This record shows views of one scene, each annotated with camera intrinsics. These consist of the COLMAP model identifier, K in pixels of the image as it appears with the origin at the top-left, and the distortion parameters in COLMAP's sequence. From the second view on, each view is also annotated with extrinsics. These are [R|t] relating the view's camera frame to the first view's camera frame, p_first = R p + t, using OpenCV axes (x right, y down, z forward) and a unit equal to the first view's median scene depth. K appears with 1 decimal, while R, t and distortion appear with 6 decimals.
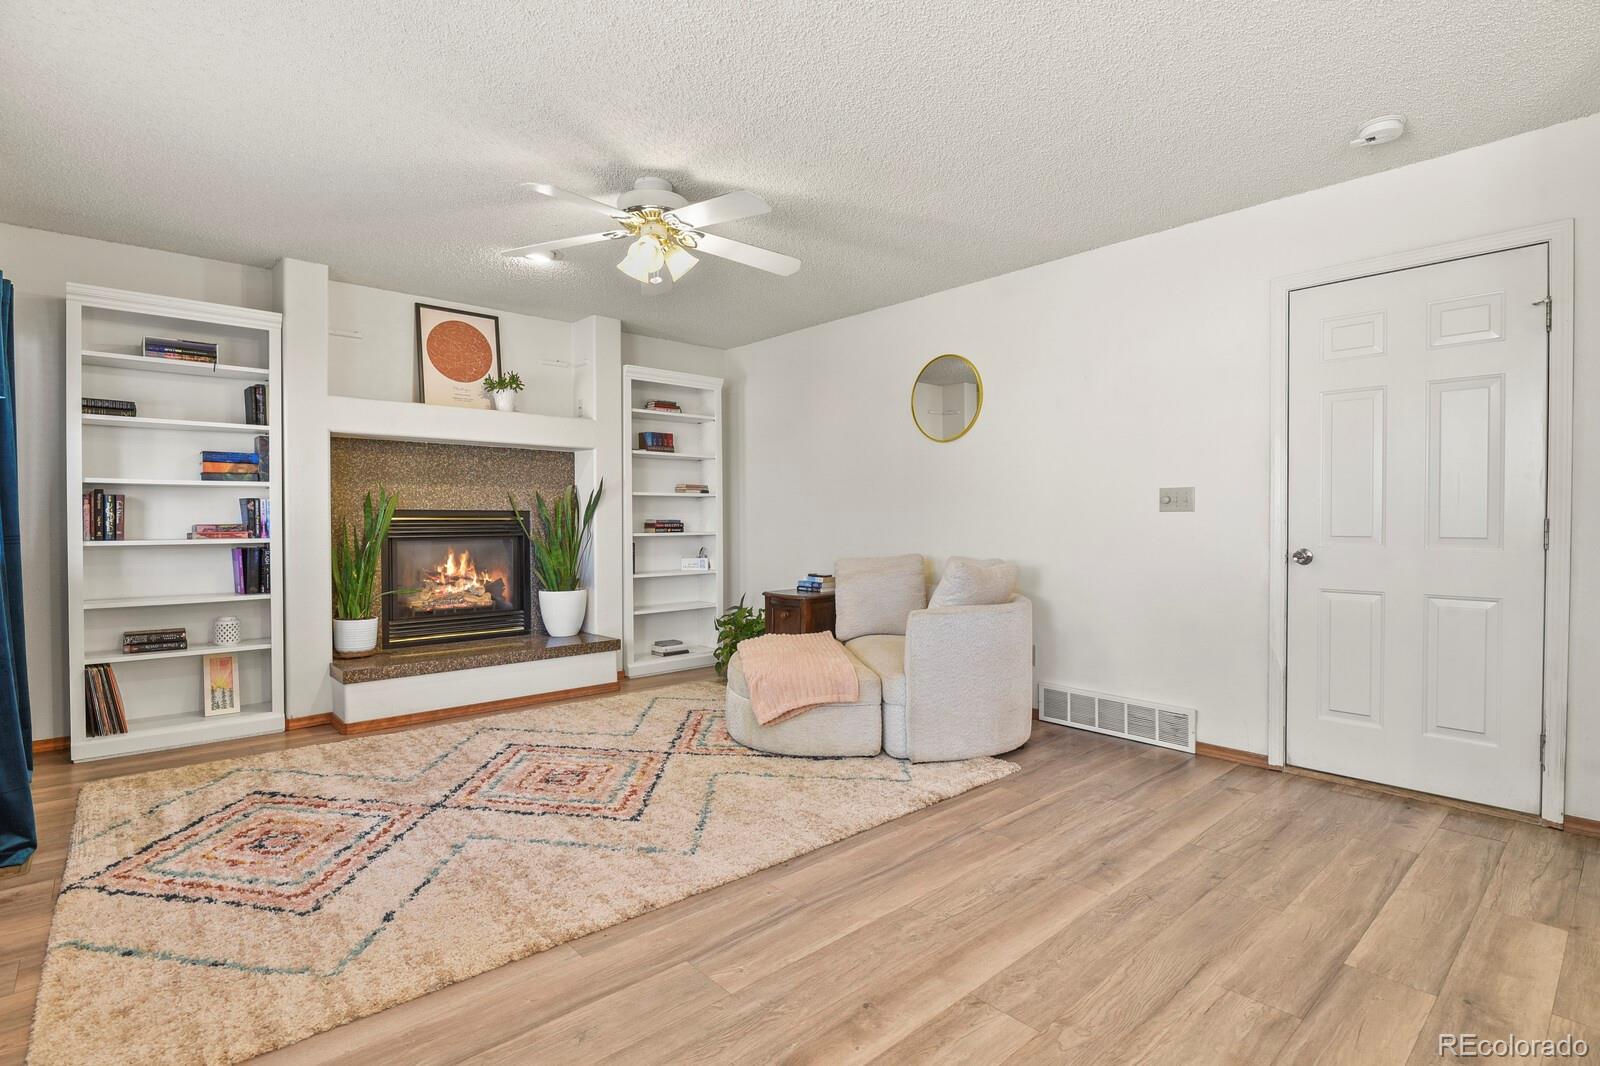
lens RADIAL K [[773.8, 0, 804.3], [0, 773.8, 532.7], [0, 0, 1]] dist [-0.004164, -0.006376]
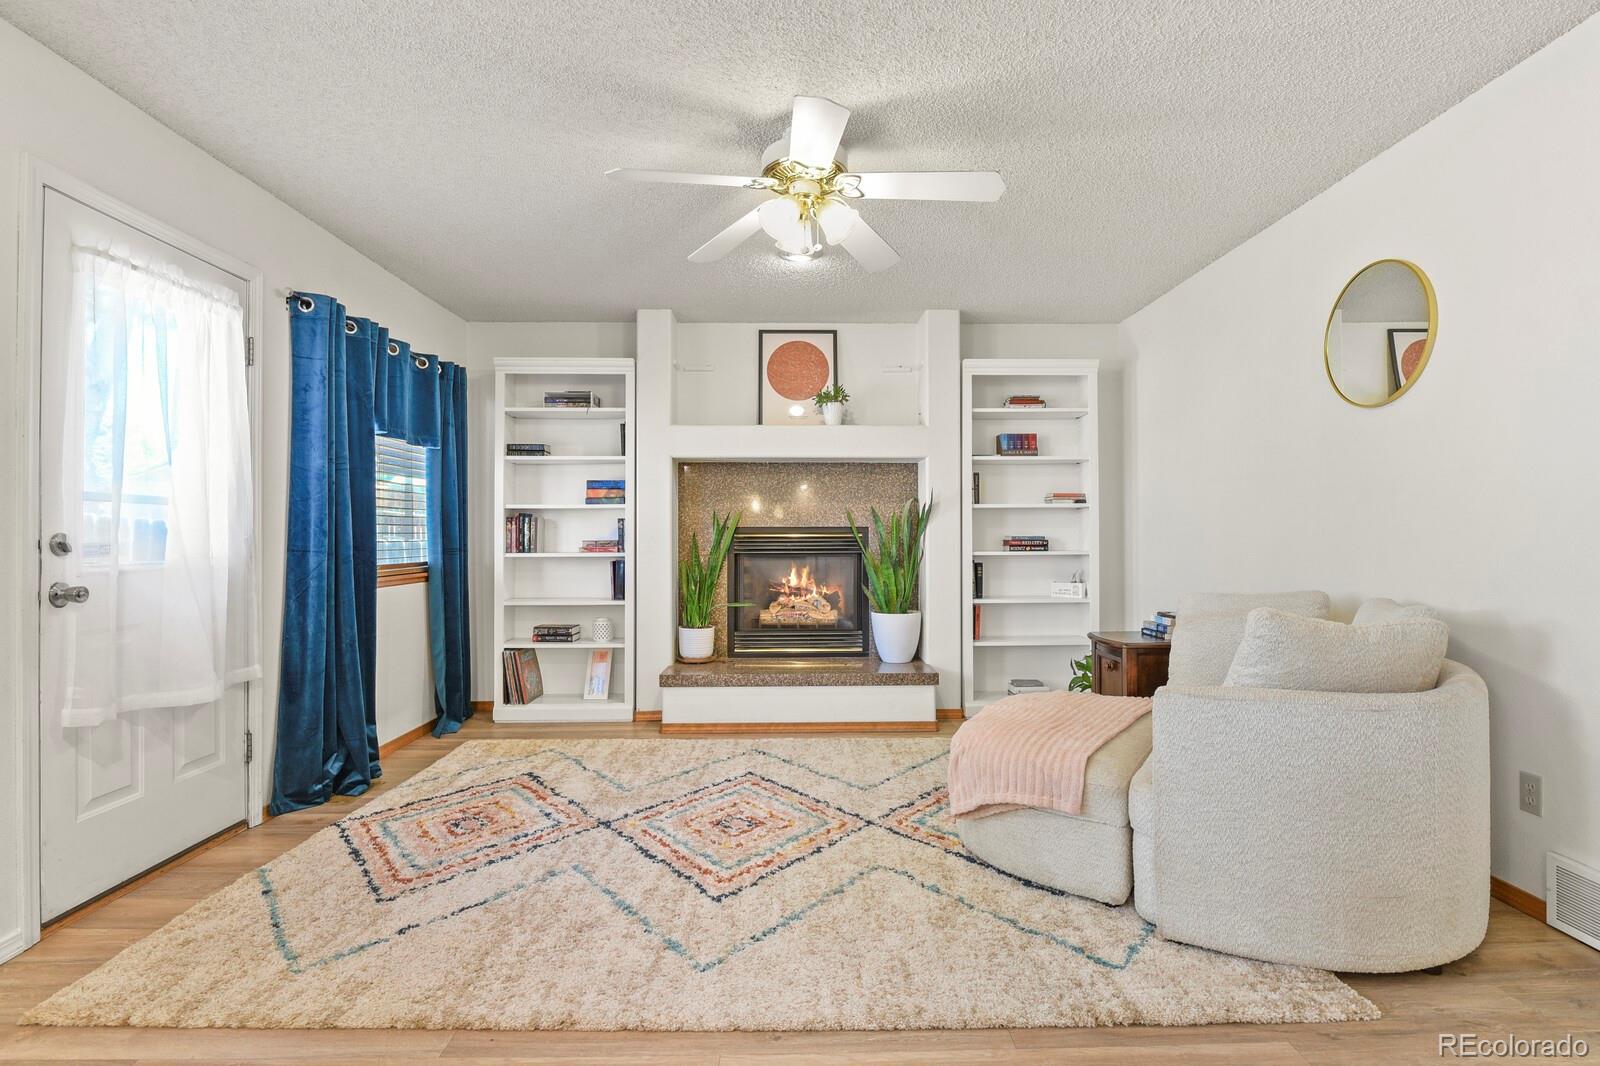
lens RADIAL K [[773.8, 0, 807.4], [0, 773.8, 531.5], [0, 0, 1]] dist [-0.004164, -0.006376]
pose [[0.756162, -0.004934, -0.654366, 0.302380], [-0.009083, 0.999796, -0.018034, -0.006552], [0.654322, 0.019580, 0.755963, 0.327218]]
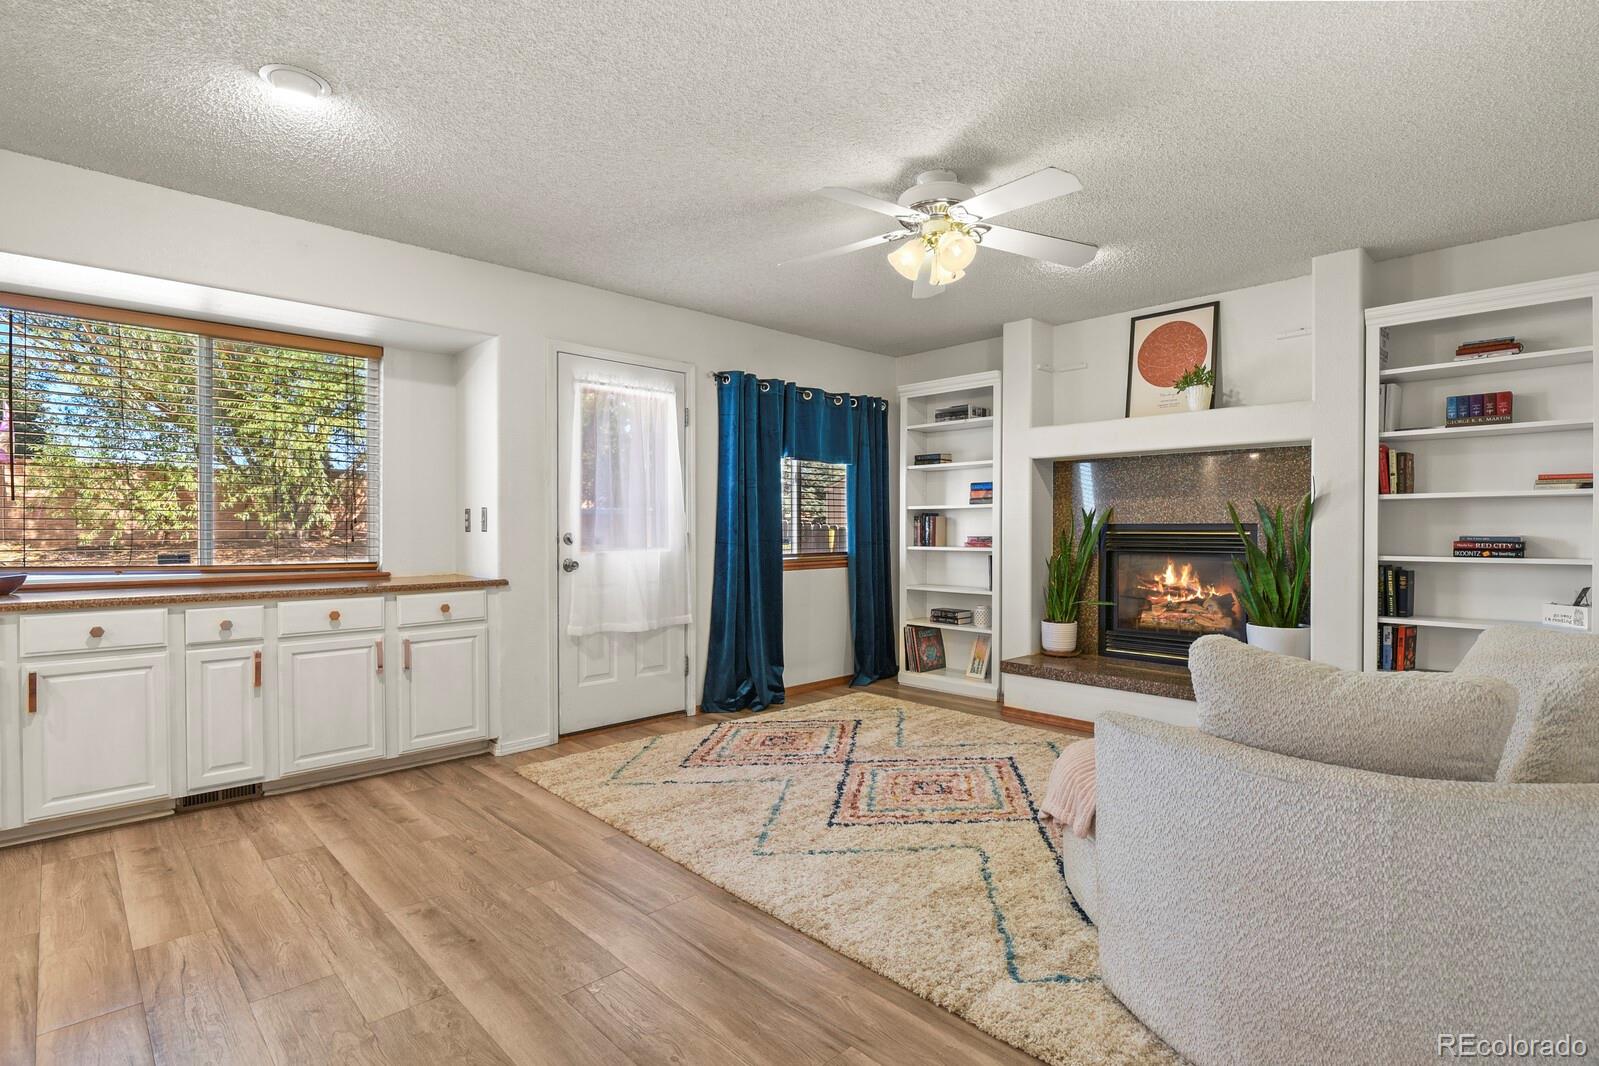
lens RADIAL K [[773.3, 0, 808.3], [0, 773.3, 534.1], [0, 0, 1]] dist [-0.004164, -0.006376]
pose [[0.041965, 0.009361, -0.999075, 0.627609], [-0.015135, 0.999847, 0.008732, -0.024206], [0.999004, 0.014754, 0.042101, 0.700367]]
